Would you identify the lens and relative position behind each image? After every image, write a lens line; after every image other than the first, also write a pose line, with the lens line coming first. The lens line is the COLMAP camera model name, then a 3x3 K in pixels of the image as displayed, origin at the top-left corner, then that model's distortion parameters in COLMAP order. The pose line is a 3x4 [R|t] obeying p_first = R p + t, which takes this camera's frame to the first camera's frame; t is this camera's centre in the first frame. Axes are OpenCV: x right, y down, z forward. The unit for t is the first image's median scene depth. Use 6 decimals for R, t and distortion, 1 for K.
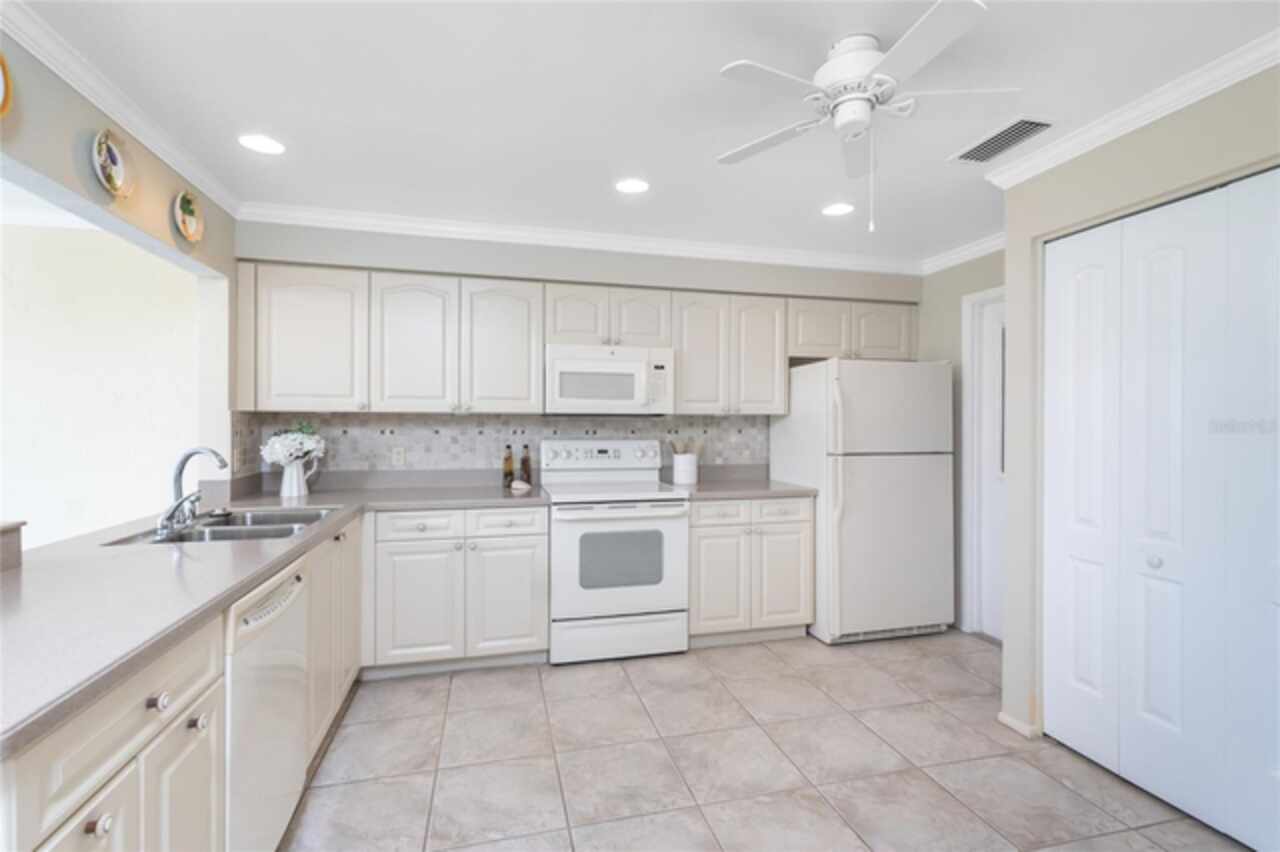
lens RADIAL K [[557.6, 0, 633.2], [0, 557.6, 430.1], [0, 0, 1]] dist [-0.005312, 0.004292]
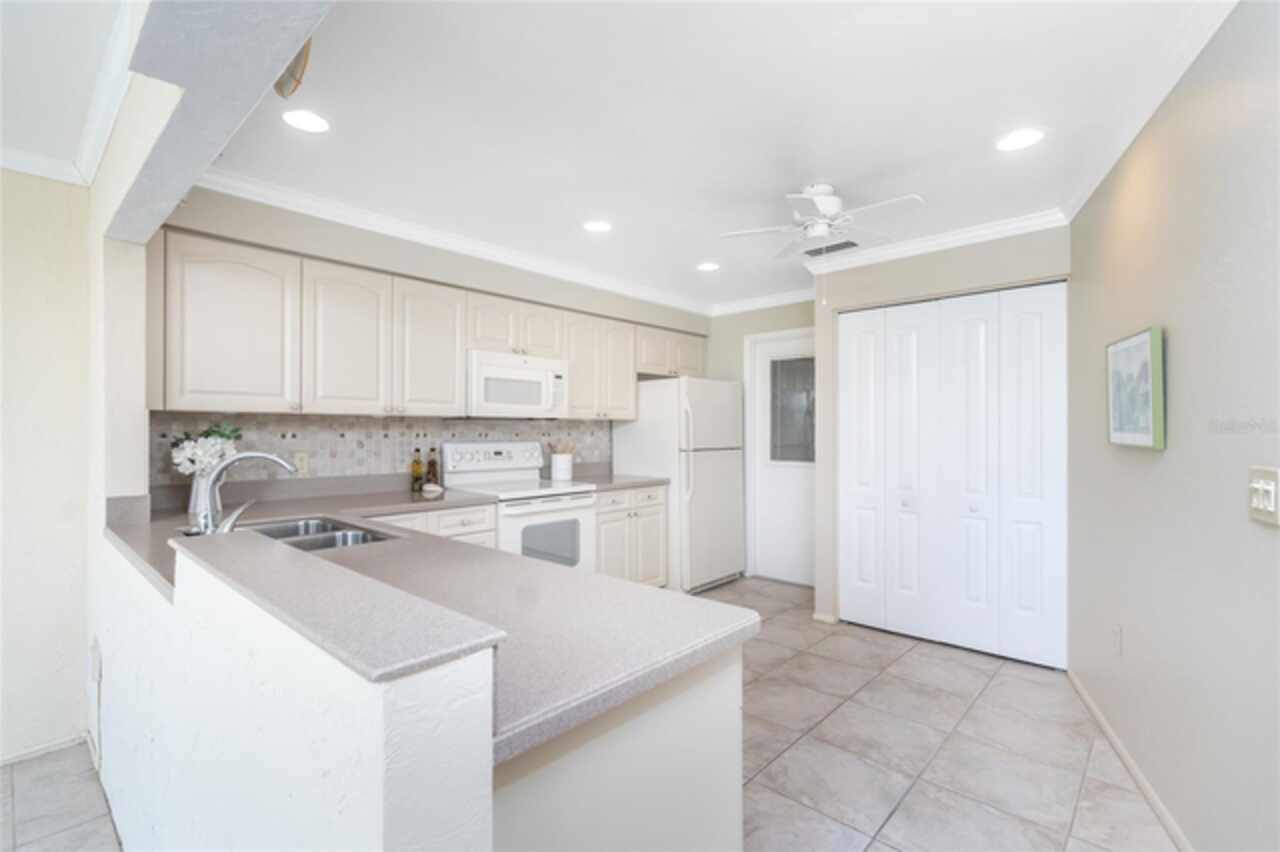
lens RADIAL K [[557.6, 0, 613.8], [0, 557.6, 435.3], [0, 0, 1]] dist [-0.005312, 0.004292]
pose [[0.859379, -0.007366, 0.511287, -0.433984], [0.008437, 0.999964, 0.000226, 0.006423], [-0.511270, 0.004119, 0.859410, -0.030520]]
